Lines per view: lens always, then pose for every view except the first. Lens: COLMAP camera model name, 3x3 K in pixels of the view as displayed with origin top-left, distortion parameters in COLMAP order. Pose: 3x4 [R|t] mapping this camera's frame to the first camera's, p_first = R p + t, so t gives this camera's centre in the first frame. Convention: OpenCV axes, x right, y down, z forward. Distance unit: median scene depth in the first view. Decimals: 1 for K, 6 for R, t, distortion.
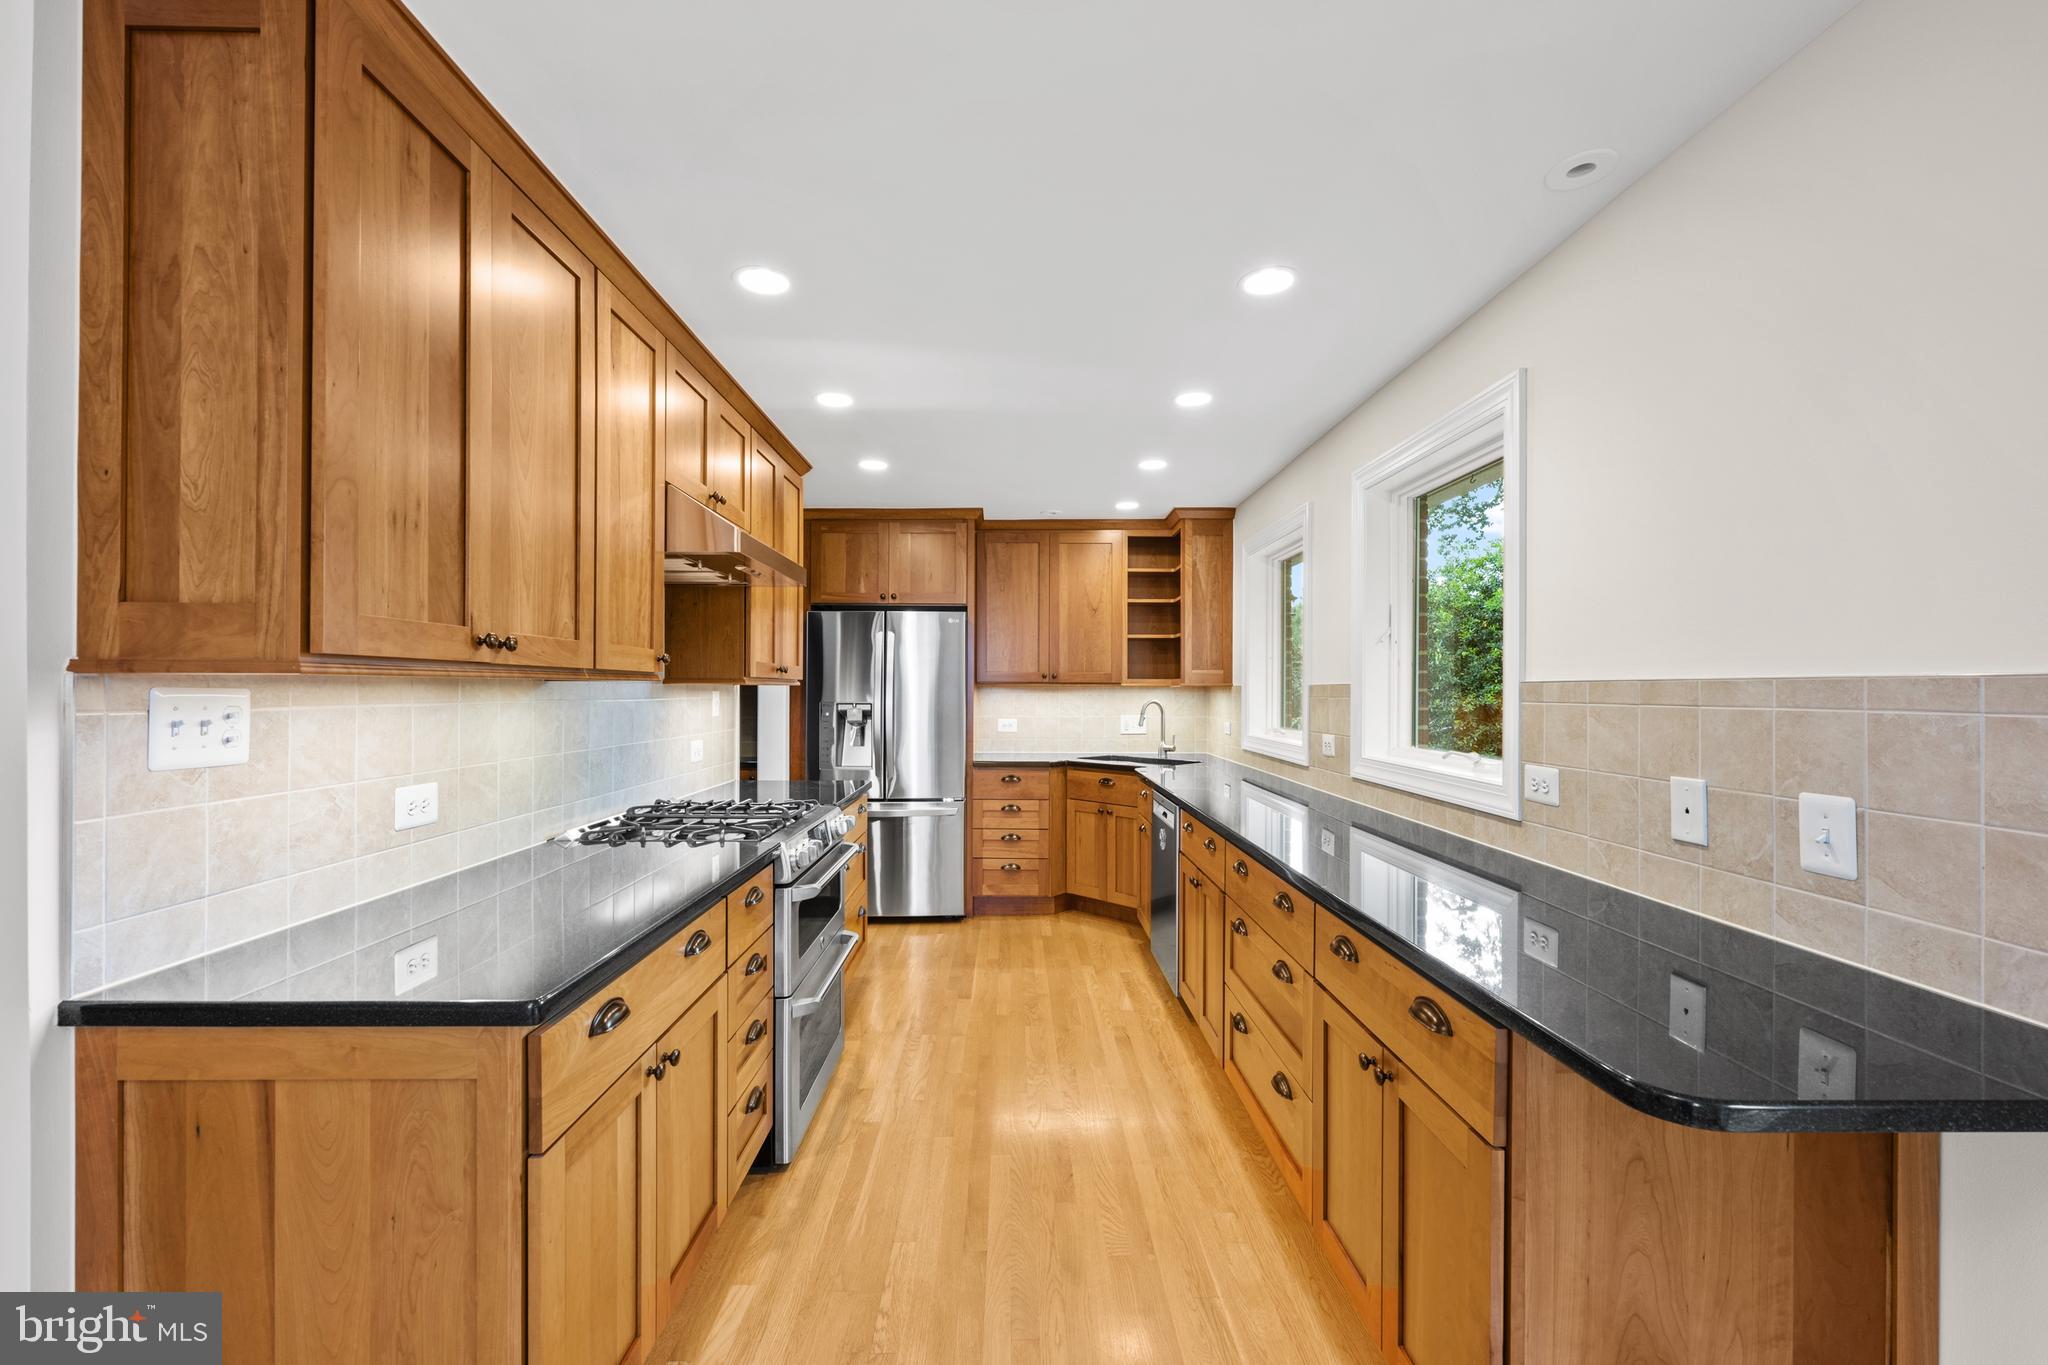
lens RADIAL K [[810.1, 0, 1025.4], [0, 810.1, 695.7], [0, 0, 1]] dist [-0.003423, -0.000110]
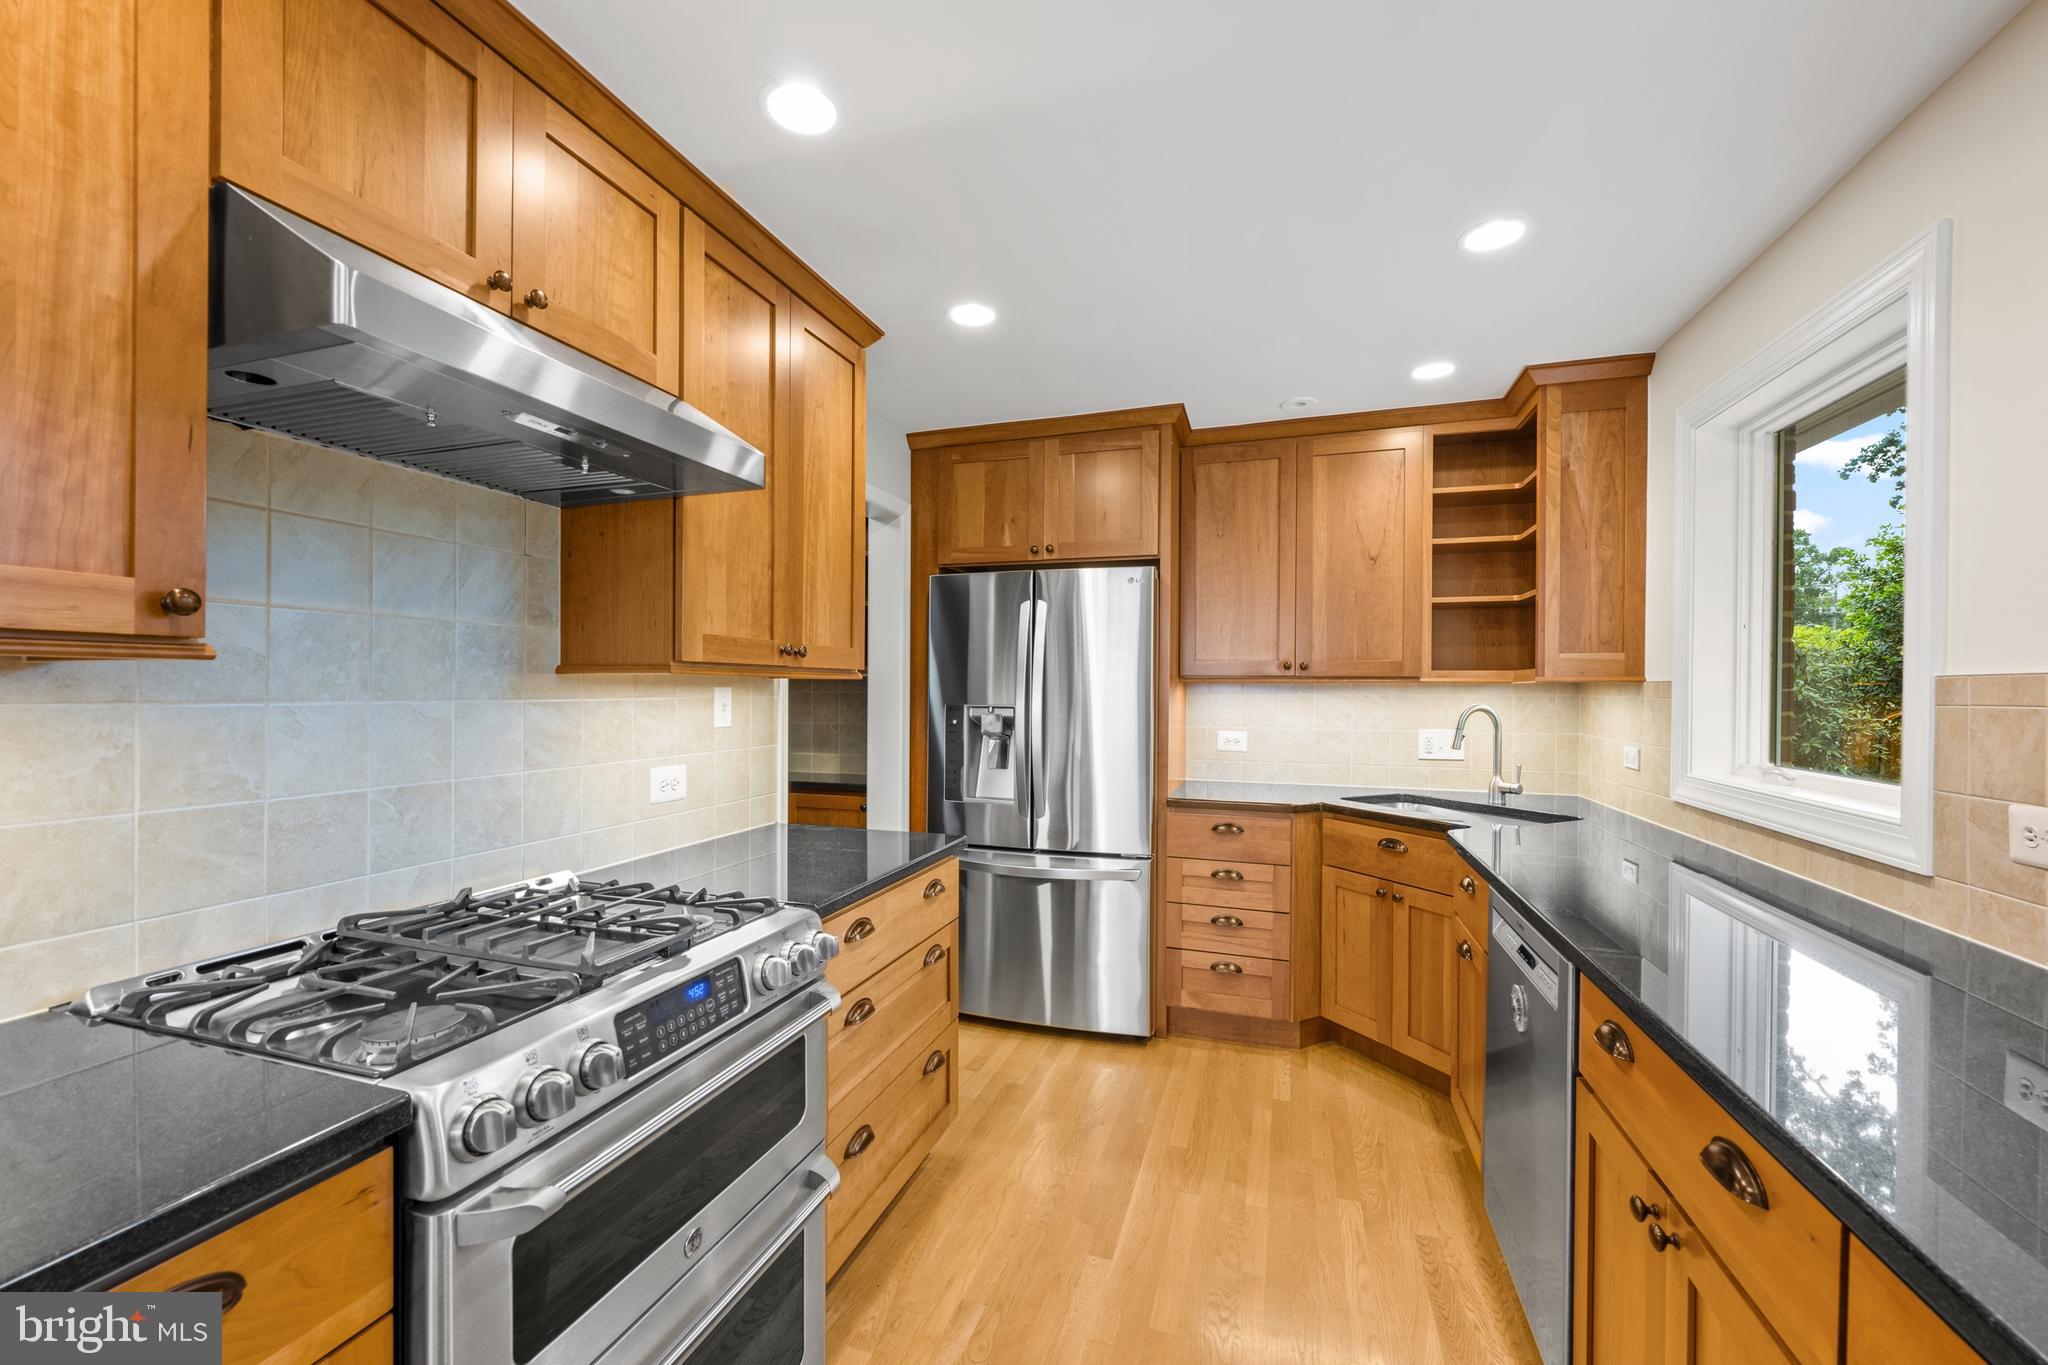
lens RADIAL K [[810.1, 0, 1025.4], [0, 810.1, 695.7], [0, 0, 1]] dist [-0.003423, -0.000110]
pose [[0.945668, 0.005445, -0.325089, 0.037932], [-0.005420, 0.999985, 0.000981, -0.000783], [0.325090, 0.000834, 0.945683, 0.349864]]
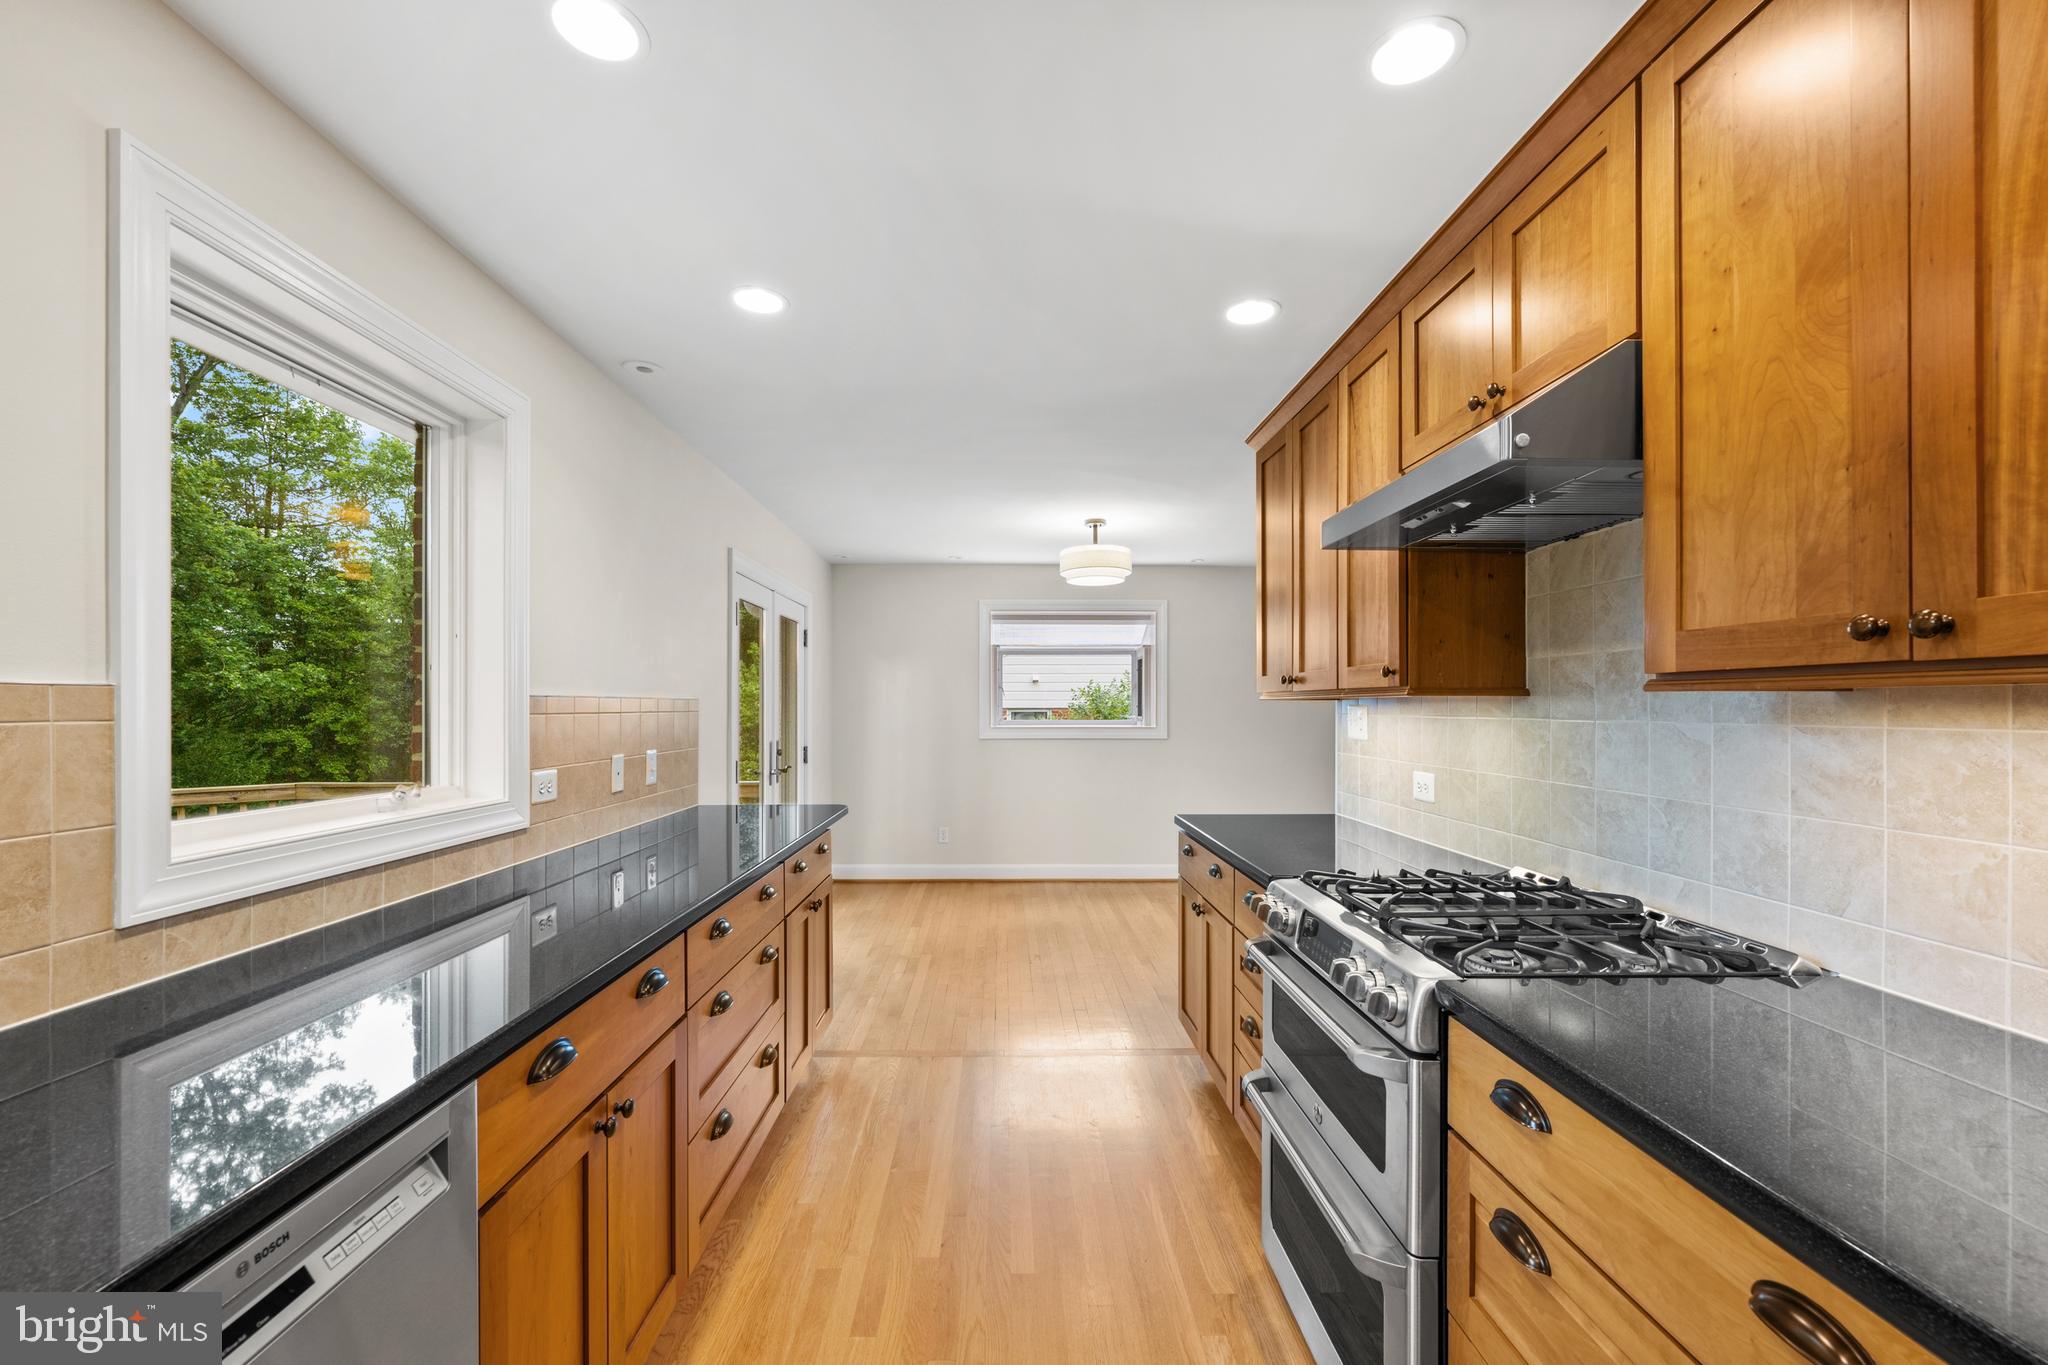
lens RADIAL K [[810.1, 0, 1025.4], [0, 810.1, 695.7], [0, 0, 1]] dist [-0.003423, -0.000110]
pose [[-0.999974, -0.002831, -0.006678, -0.012742], [-0.002787, 0.999975, -0.006498, -0.005154], [0.006696, -0.006480, -0.999957, 0.888301]]
